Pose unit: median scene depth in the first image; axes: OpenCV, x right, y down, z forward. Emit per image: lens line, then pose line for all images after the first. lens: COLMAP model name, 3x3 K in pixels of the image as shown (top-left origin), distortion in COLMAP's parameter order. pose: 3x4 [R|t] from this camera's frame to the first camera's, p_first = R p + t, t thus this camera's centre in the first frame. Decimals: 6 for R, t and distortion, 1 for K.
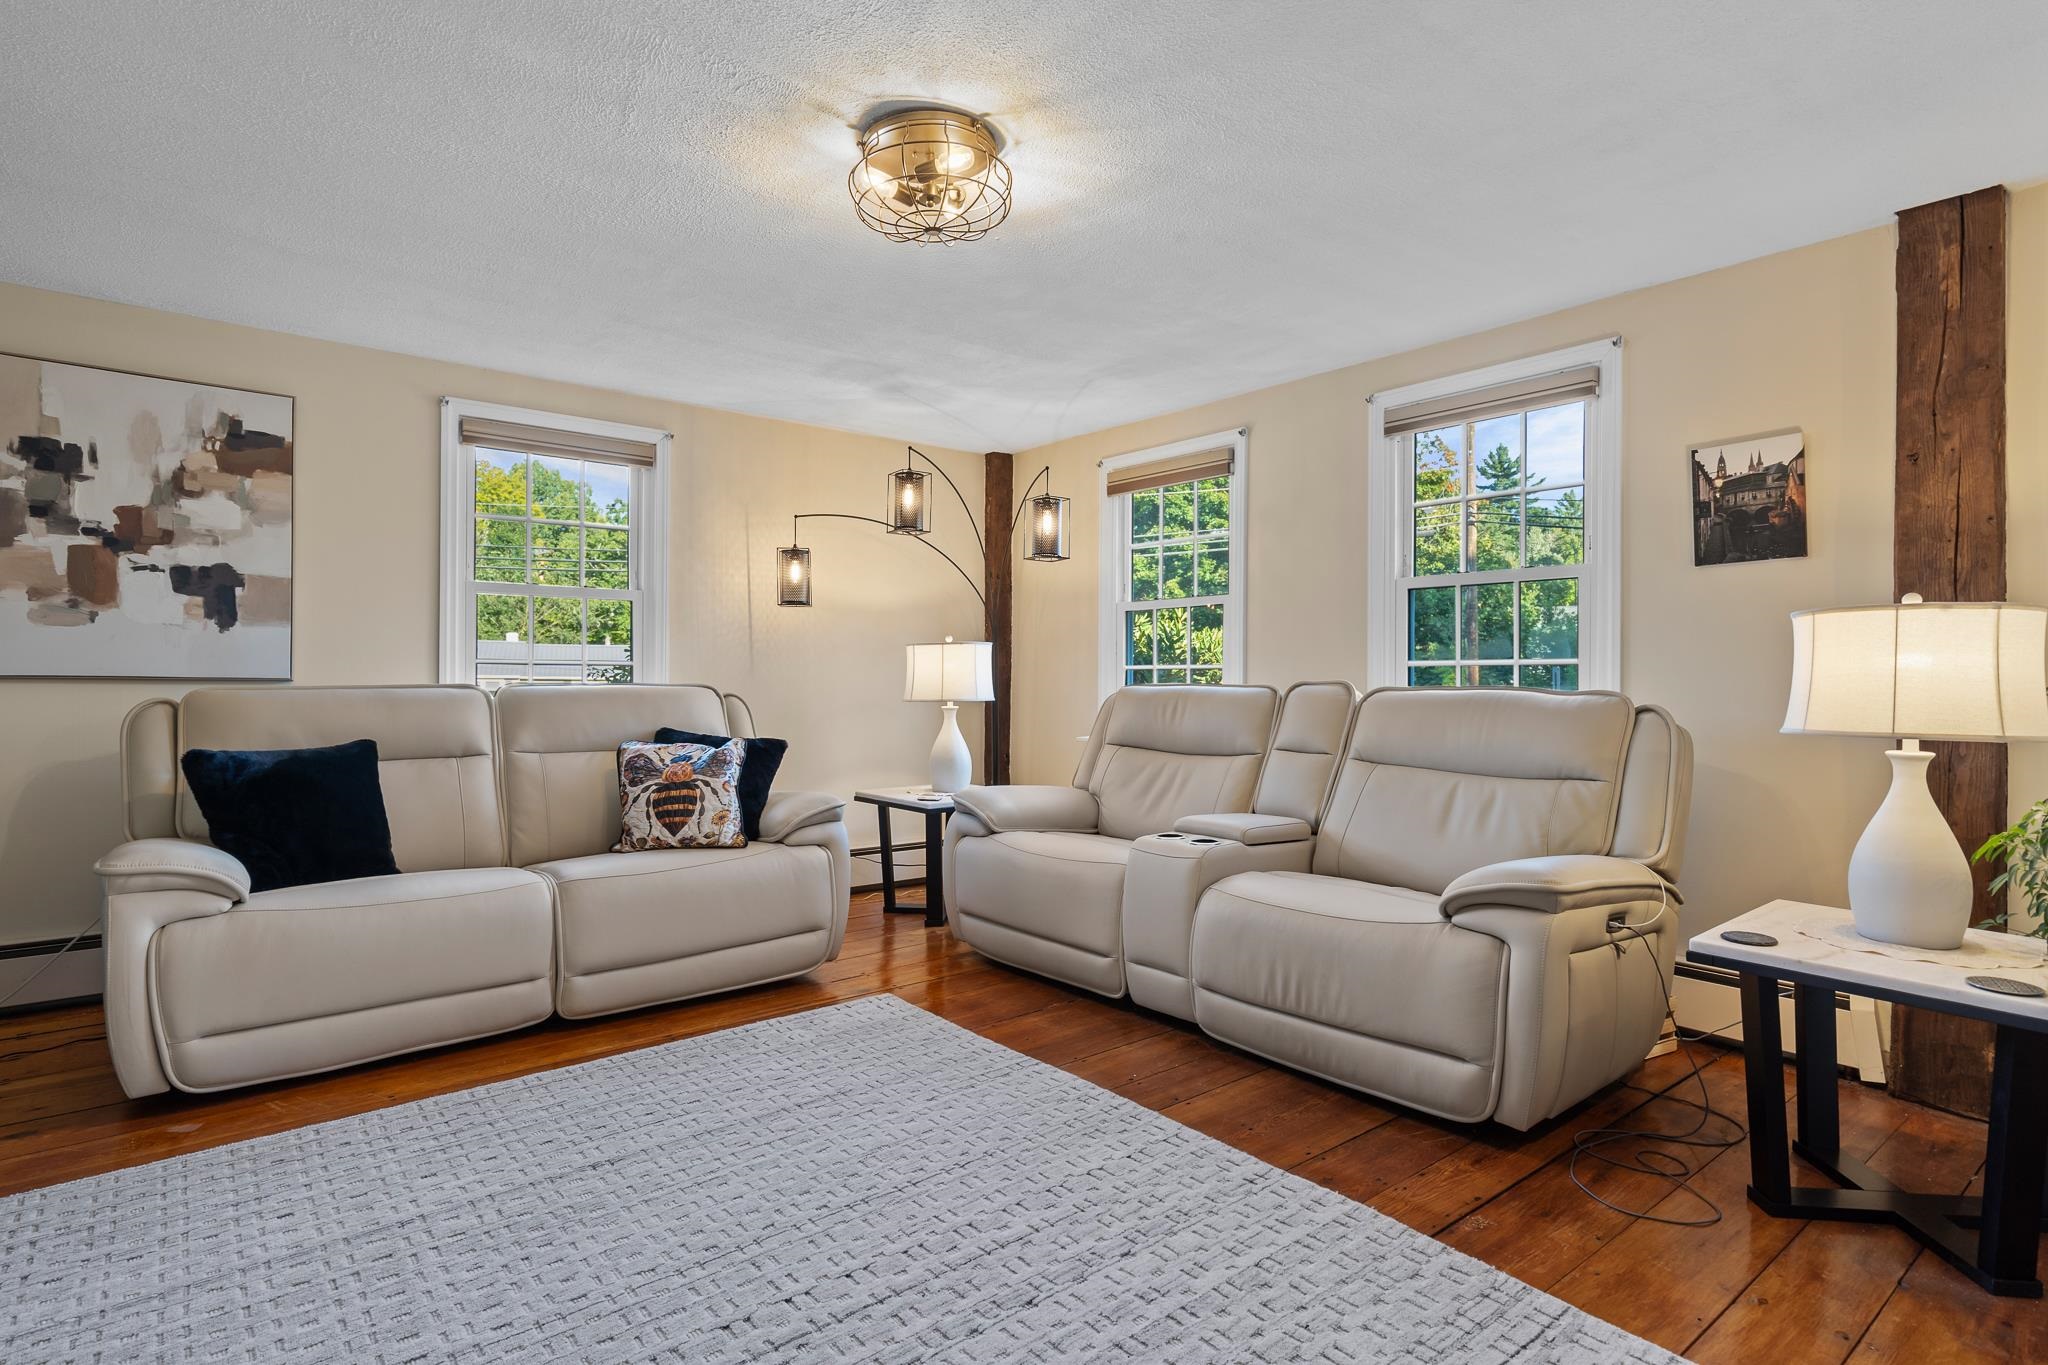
lens RADIAL K [[1028.6, 0, 1028.3], [0, 1028.6, 688.5], [0, 0, 1]] dist [0.001435, 0.000206]
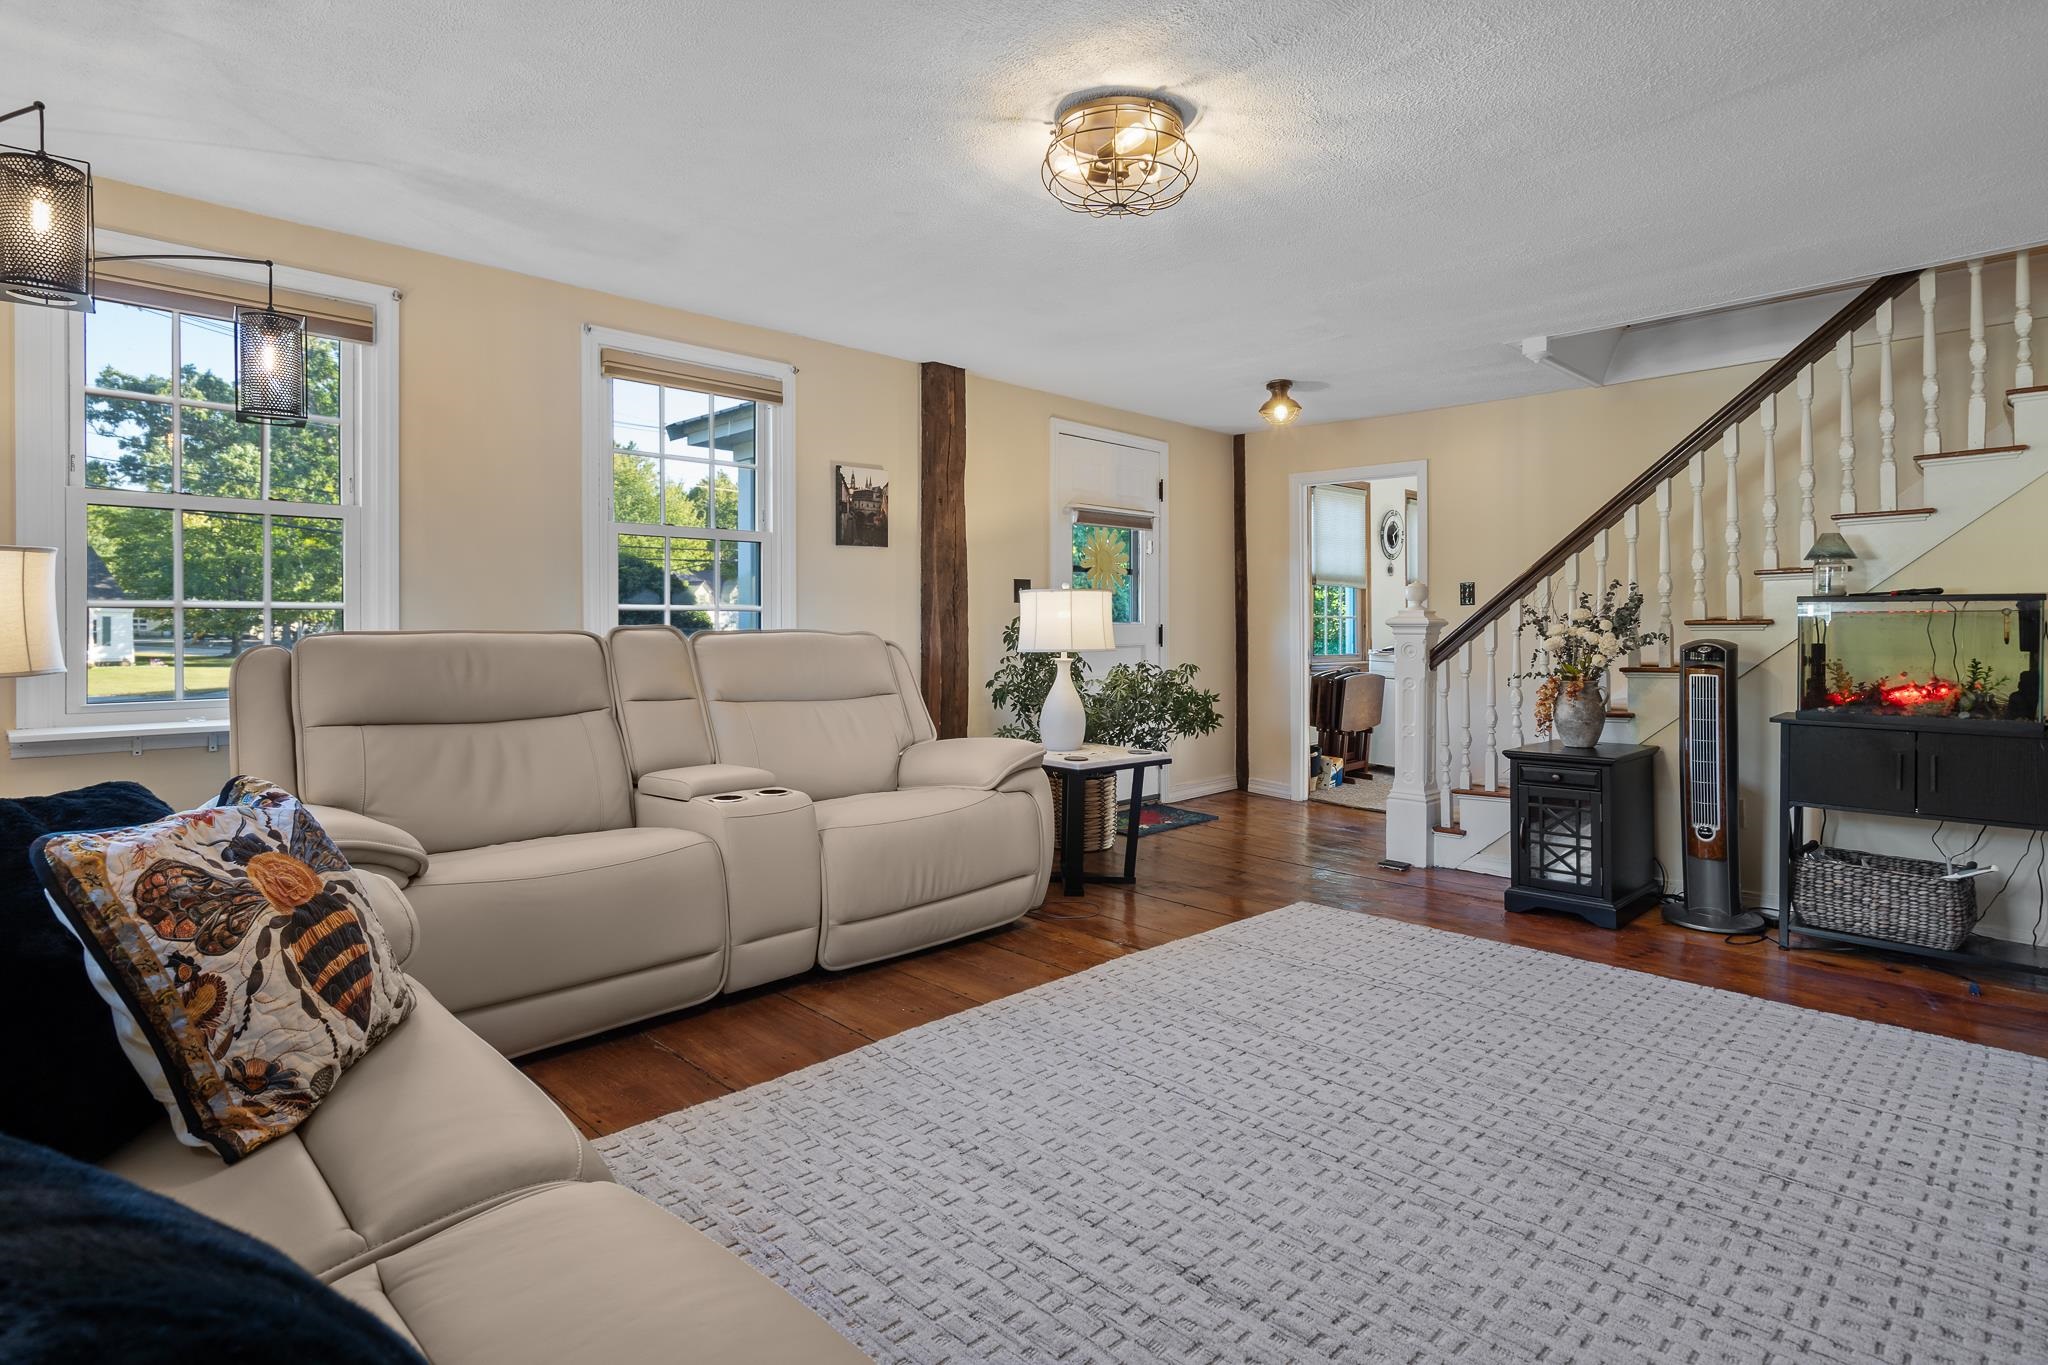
lens RADIAL K [[1052.6, 0, 1014.7], [0, 1052.6, 649.9], [0, 0, 1]] dist [0.000863, 0.001505]
pose [[-0.086099, -0.028737, 0.995872, -0.879386], [0.006633, 0.999545, 0.029416, -0.014051], [-0.996265, 0.009138, -0.085869, 0.906277]]
